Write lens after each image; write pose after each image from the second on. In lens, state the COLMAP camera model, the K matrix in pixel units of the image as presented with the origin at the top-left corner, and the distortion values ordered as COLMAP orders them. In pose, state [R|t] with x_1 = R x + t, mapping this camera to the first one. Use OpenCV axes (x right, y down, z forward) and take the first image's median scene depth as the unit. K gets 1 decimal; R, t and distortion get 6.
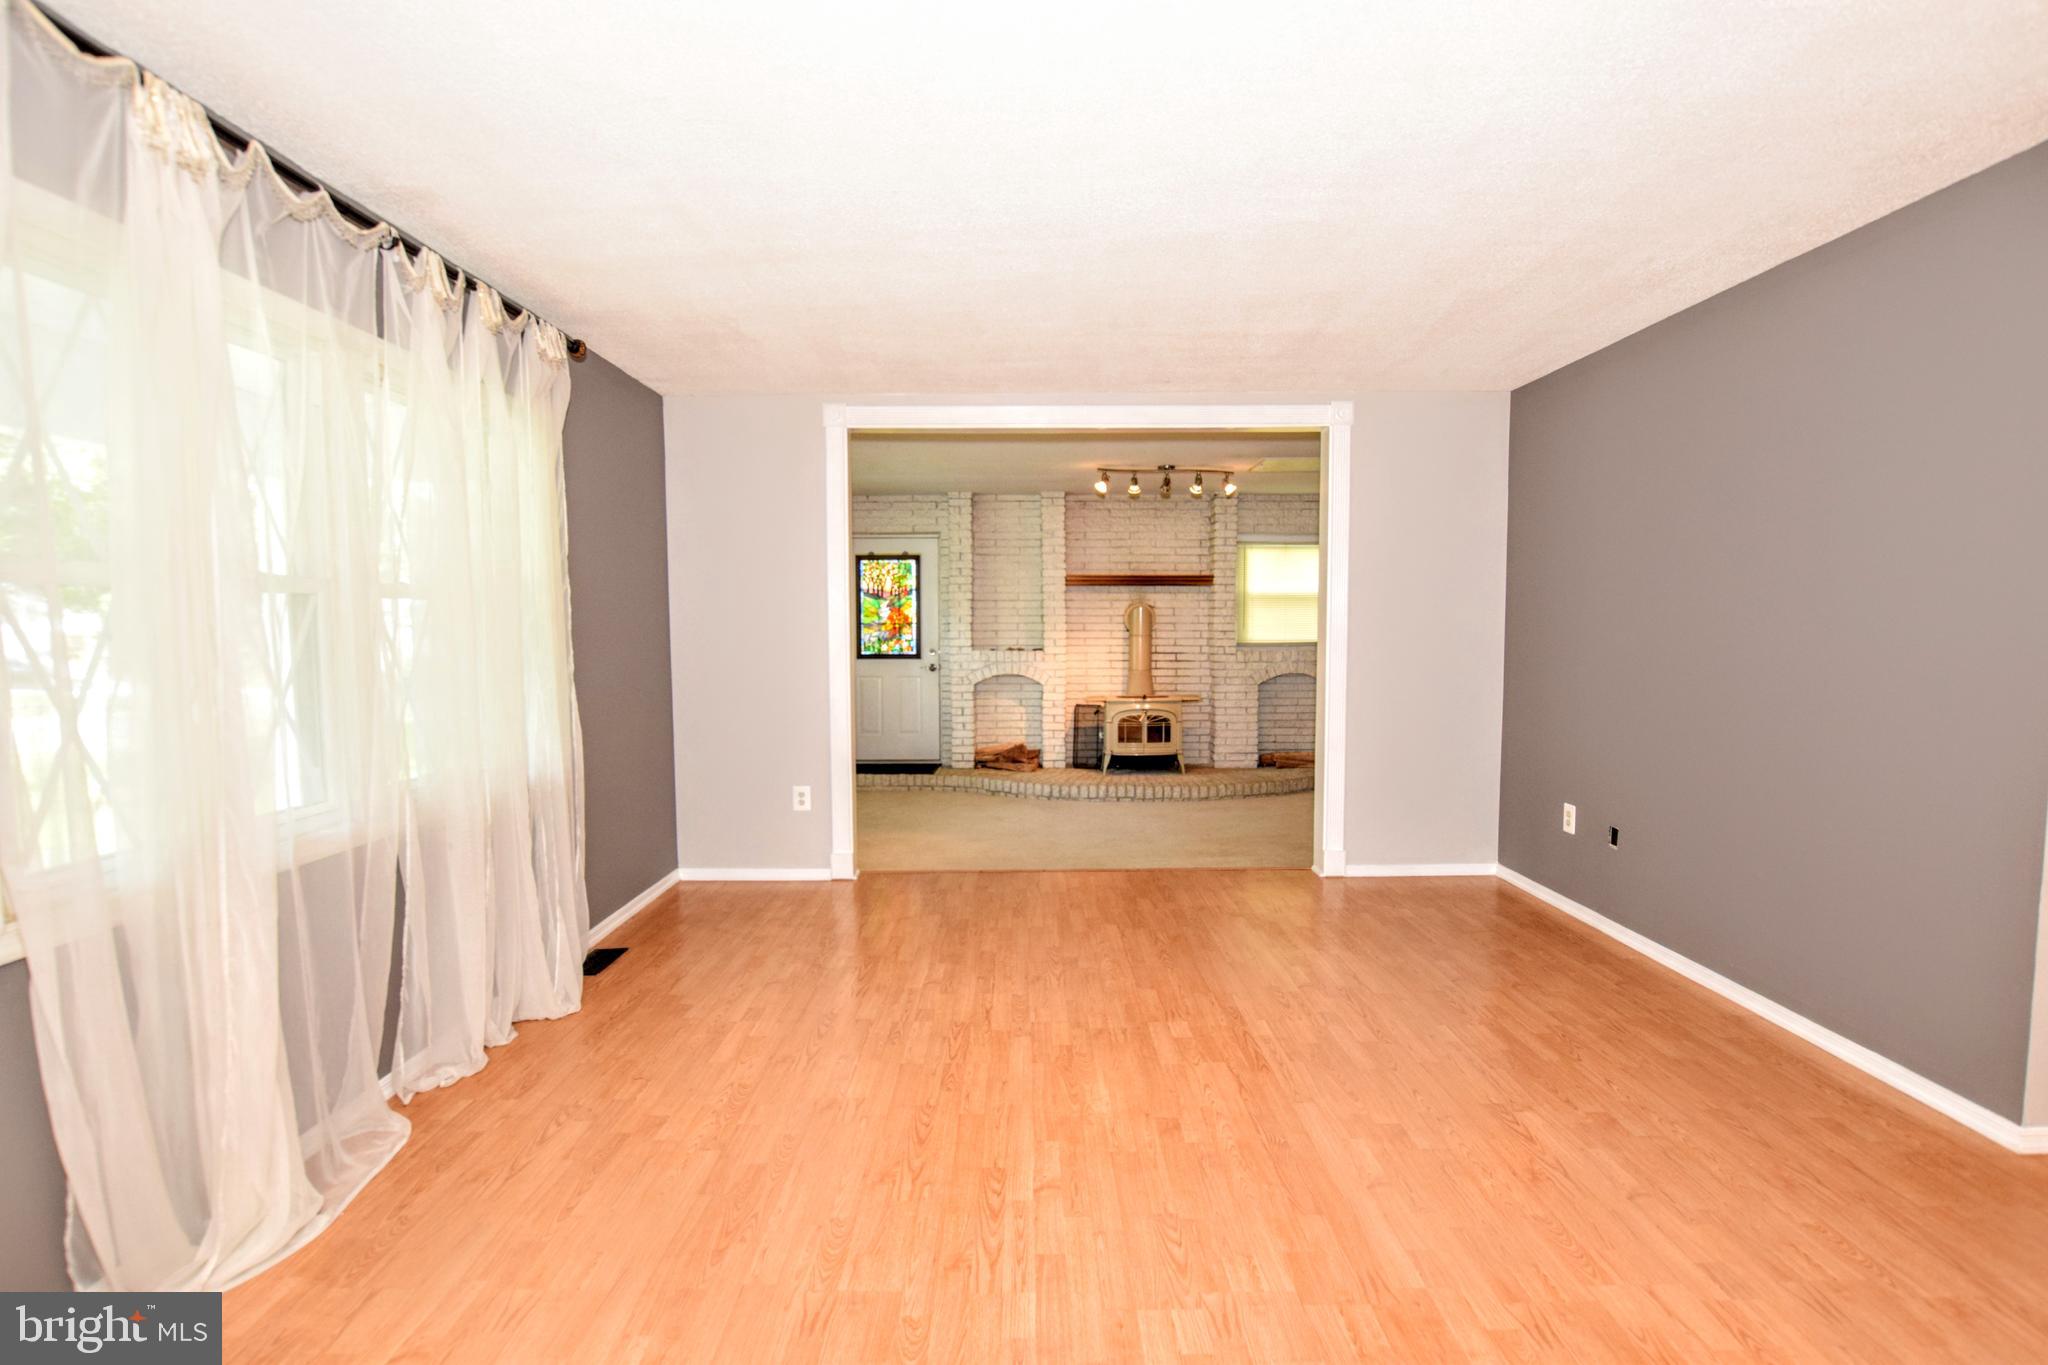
lens RADIAL K [[979.2, 0, 1021.9], [0, 979.2, 688.0], [0, 0, 1]] dist [-0.023618, 0.002237]
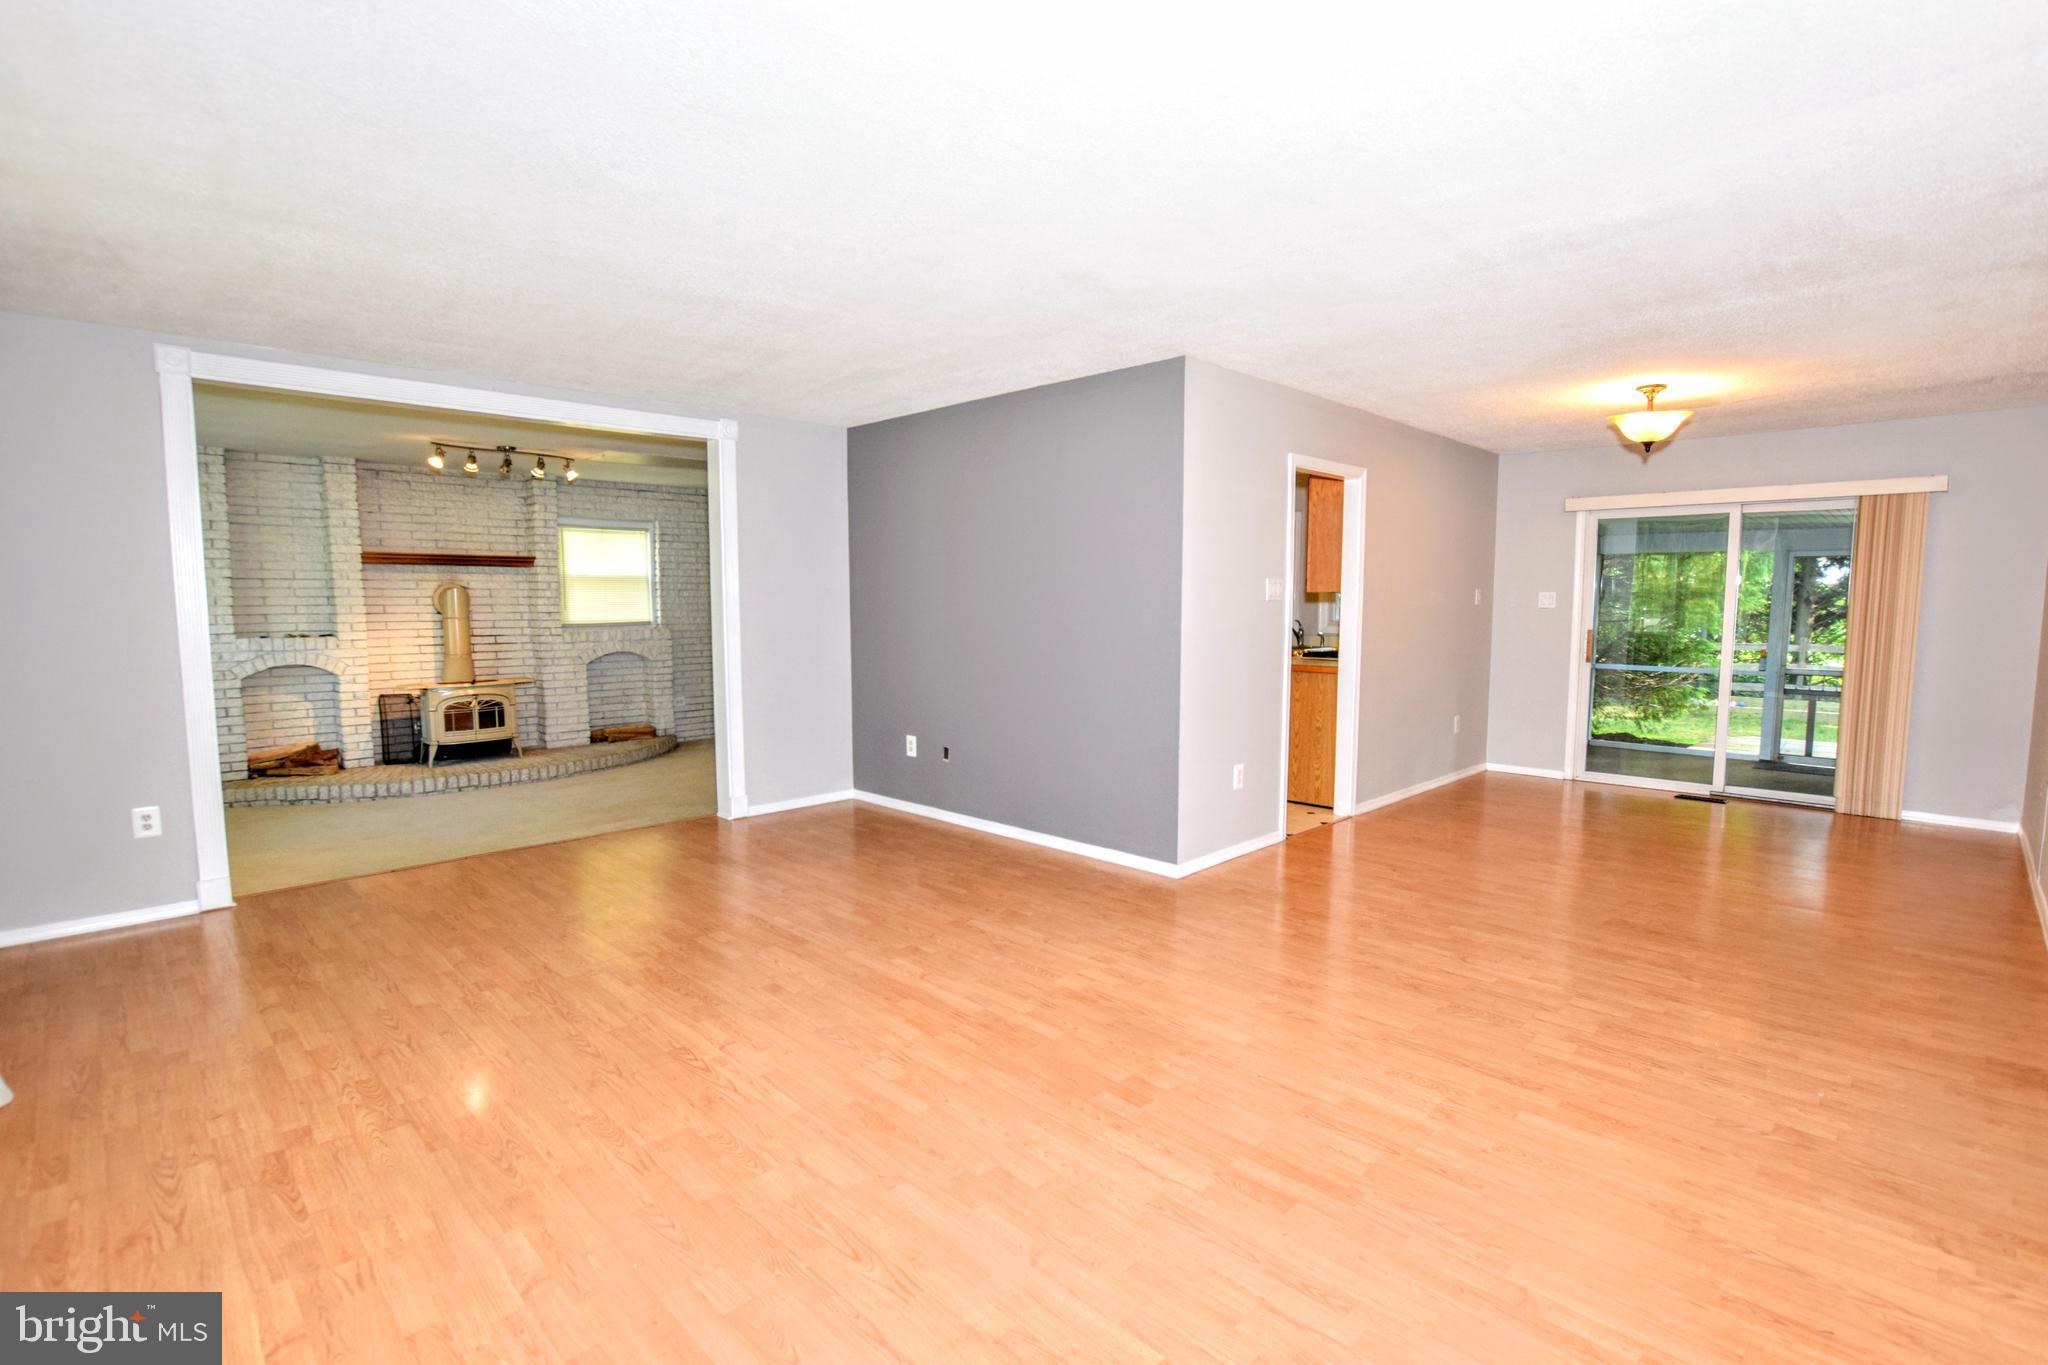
lens RADIAL K [[979.2, 0, 1022.6], [0, 979.2, 689.8], [0, 0, 1]] dist [-0.023618, 0.002237]
pose [[0.705755, -0.062587, 0.705686, -0.192832], [0.045270, 0.998038, 0.043242, 0.000154], [-0.707008, 0.001428, 0.707204, -0.066830]]
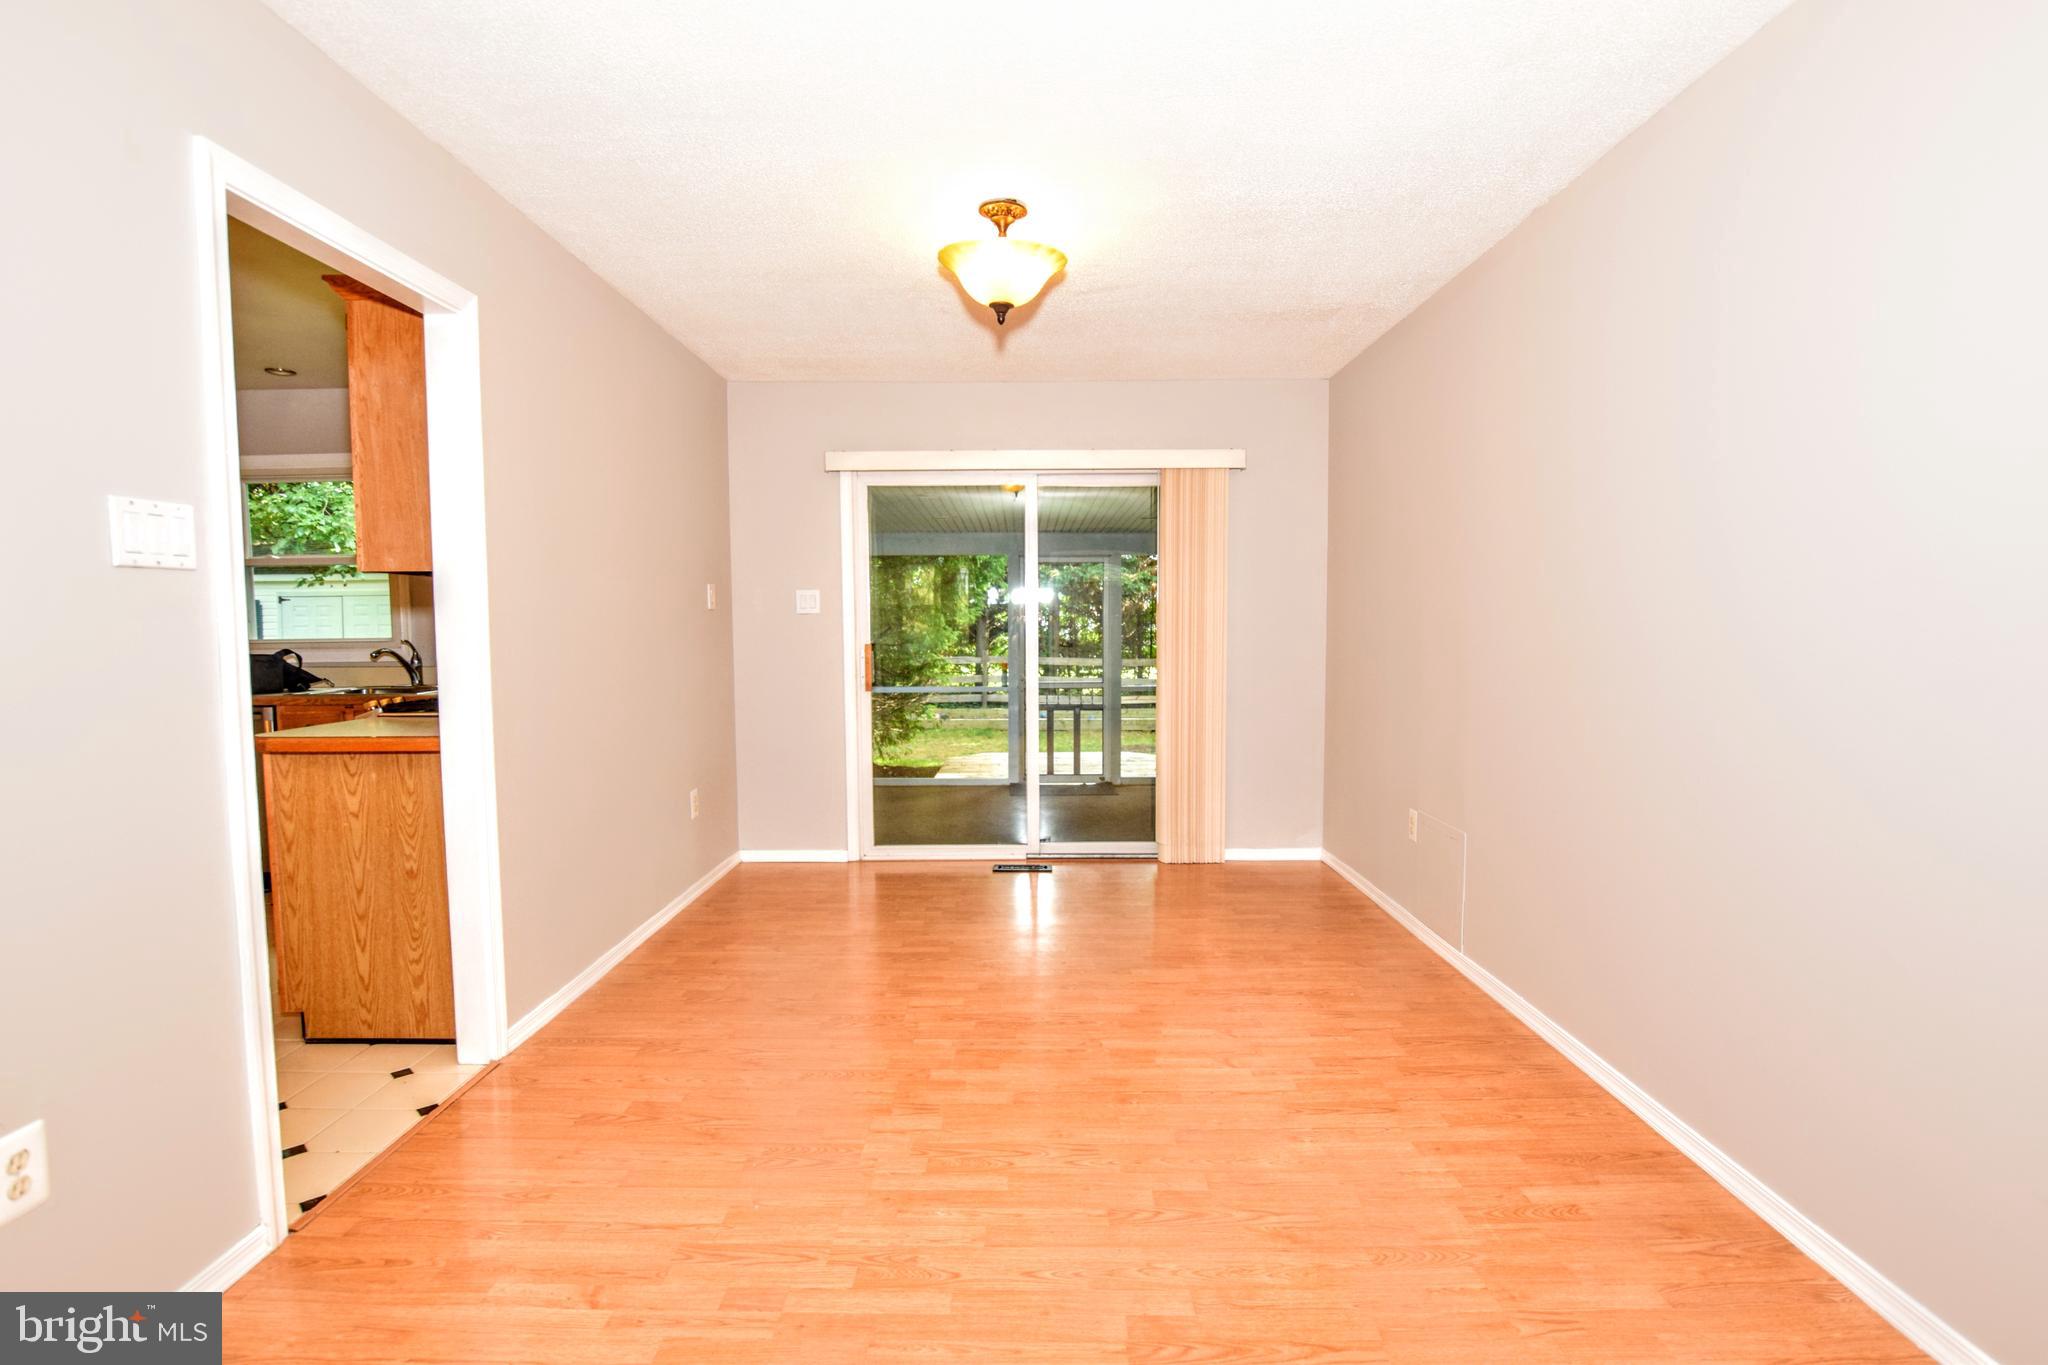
lens RADIAL K [[979.2, 0, 1020.6], [0, 979.2, 689.3], [0, 0, 1]] dist [-0.023618, 0.002237]
pose [[0.016169, -0.065985, 0.997690, 0.230576], [0.073779, 0.995179, 0.064624, 0.003387], [-0.997144, 0.072564, 0.020959, 0.106500]]
